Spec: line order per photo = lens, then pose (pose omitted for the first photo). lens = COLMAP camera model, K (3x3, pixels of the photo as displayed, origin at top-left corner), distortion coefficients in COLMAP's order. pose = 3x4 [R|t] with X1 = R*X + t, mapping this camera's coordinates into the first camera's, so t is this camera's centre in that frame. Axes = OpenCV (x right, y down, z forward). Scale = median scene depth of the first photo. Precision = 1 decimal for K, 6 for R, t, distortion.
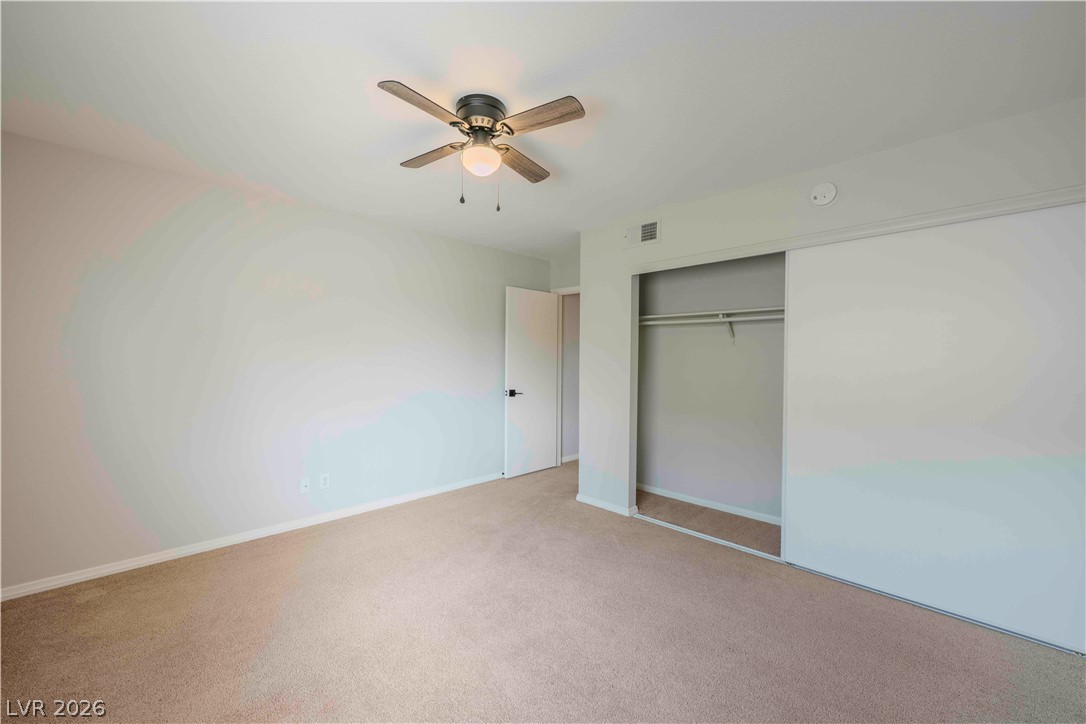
lens RADIAL K [[428.8, 0, 544.5], [0, 428.8, 362.2], [0, 0, 1]] dist [-0.002275, -0.000244]
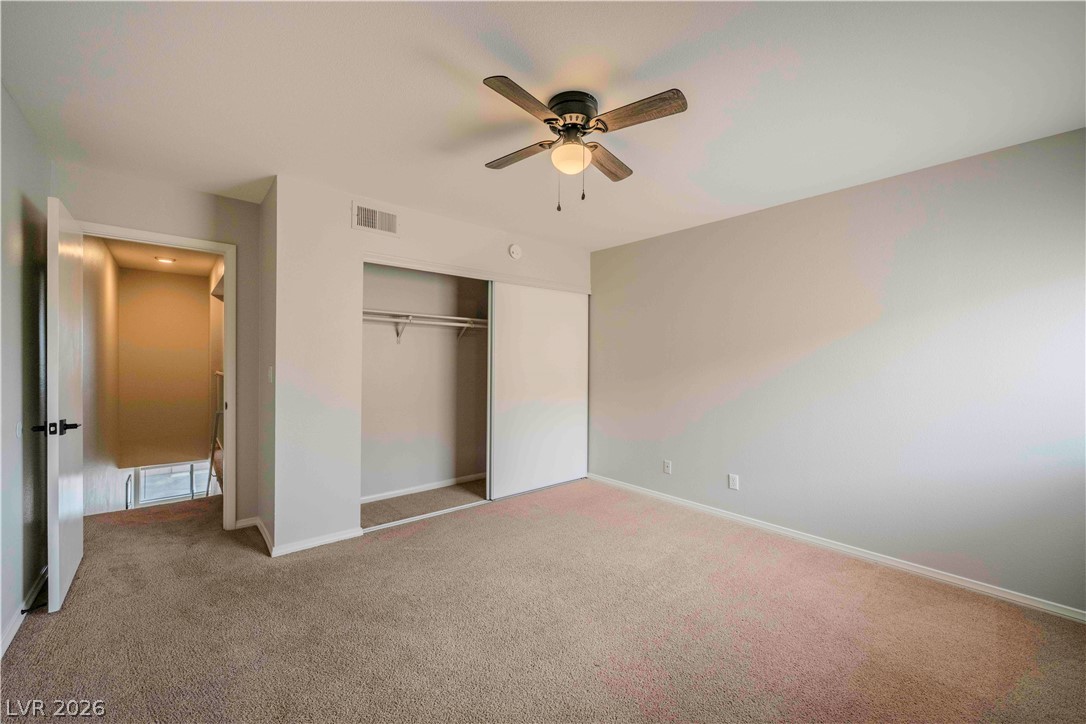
lens RADIAL K [[428.8, 0, 544.5], [0, 428.8, 362.2], [0, 0, 1]] dist [-0.002275, -0.000244]
pose [[0.074966, -0.018234, 0.997019, -0.652878], [-0.005700, 0.999809, 0.018713, -0.015391], [-0.997170, -0.007086, 0.074847, 0.562717]]
